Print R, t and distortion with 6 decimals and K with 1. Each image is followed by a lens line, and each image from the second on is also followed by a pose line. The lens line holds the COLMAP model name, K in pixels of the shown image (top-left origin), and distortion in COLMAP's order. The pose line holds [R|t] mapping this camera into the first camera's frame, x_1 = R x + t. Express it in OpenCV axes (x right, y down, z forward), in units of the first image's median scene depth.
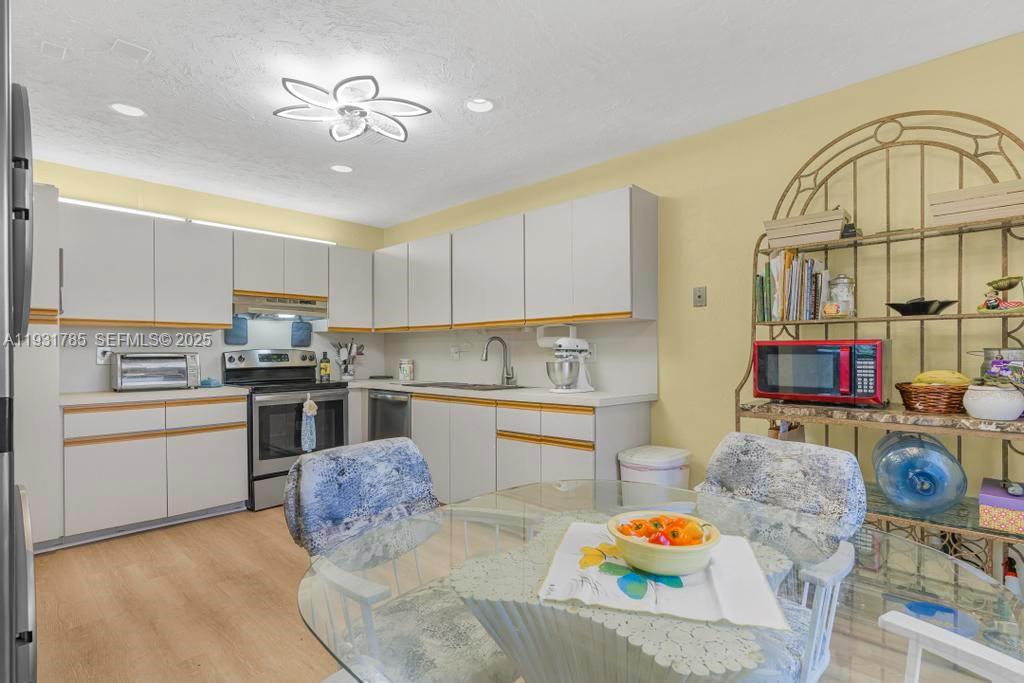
lens RADIAL K [[488.5, 0, 512.0], [0, 488.5, 341.5], [0, 0, 1]] dist [-0.003481, -0.000326]
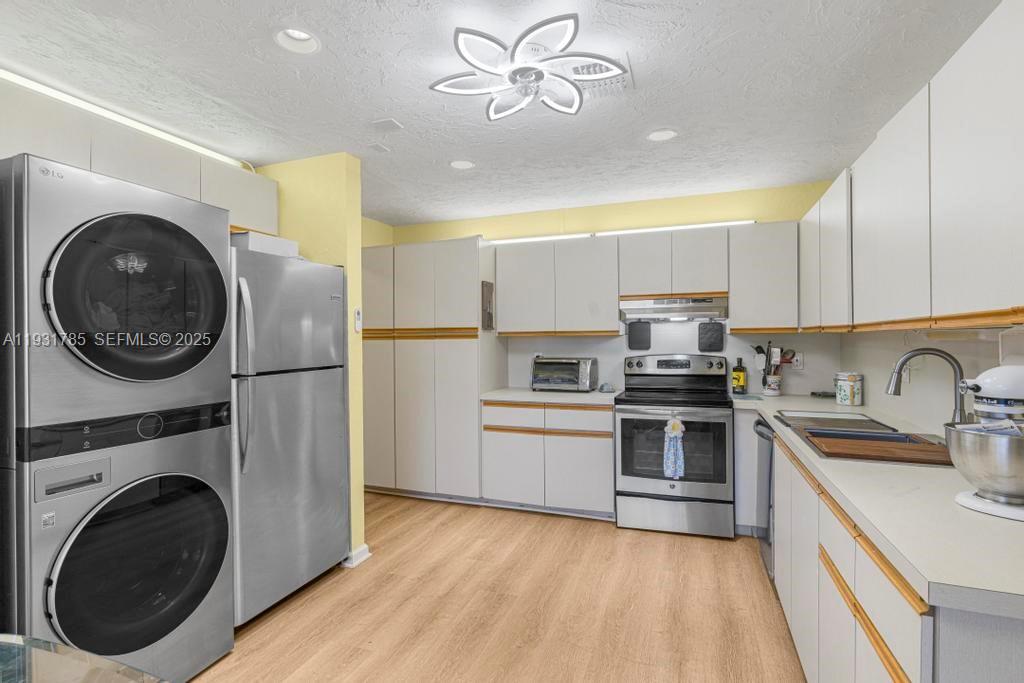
lens RADIAL K [[479.0, 0, 512.5], [0, 479.0, 339.0], [0, 0, 1]] dist [-0.001997, 0.000439]
pose [[0.417279, -0.001301, -0.908778, 0.244190], [0.023298, 0.999686, 0.009266, -0.035361], [0.908480, -0.025039, 0.417178, 0.430468]]
